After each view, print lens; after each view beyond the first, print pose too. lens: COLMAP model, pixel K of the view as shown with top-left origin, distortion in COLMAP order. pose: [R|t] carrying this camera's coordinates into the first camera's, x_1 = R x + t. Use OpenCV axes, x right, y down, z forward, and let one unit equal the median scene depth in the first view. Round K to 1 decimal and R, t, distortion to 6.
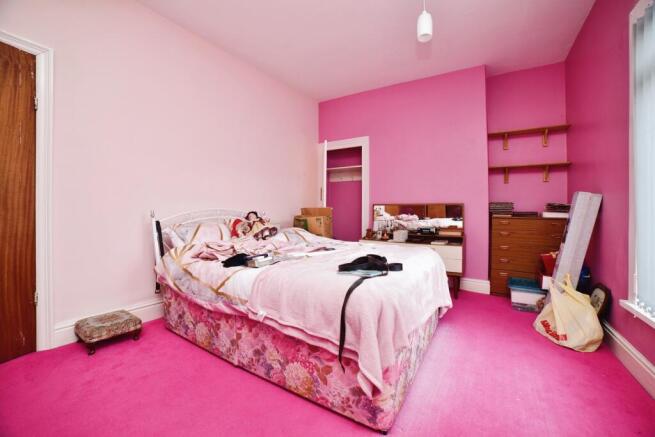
lens RADIAL K [[269.7, 0, 337.4], [0, 269.7, 214.6], [0, 0, 1]] dist [-0.115308, 0.050359]
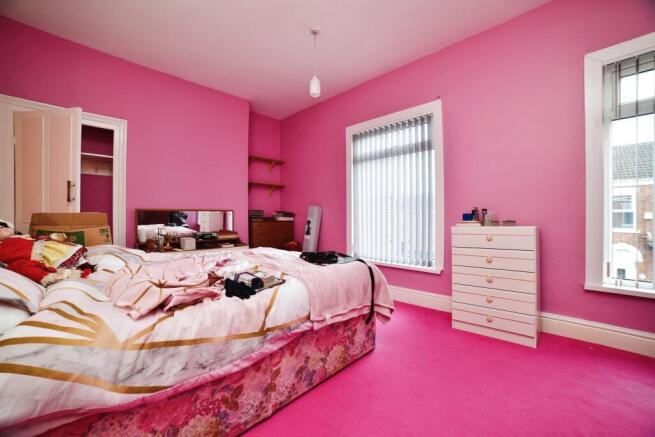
lens RADIAL K [[263.8, 0, 327.5], [0, 263.8, 218.5], [0, 0, 1]] dist [-0.108720, 0.038767]
pose [[0.203082, -0.013963, 0.979062, -0.968003], [0.016596, 0.999804, 0.010817, -0.017686], [-0.979021, 0.014051, 0.203274, 0.589707]]
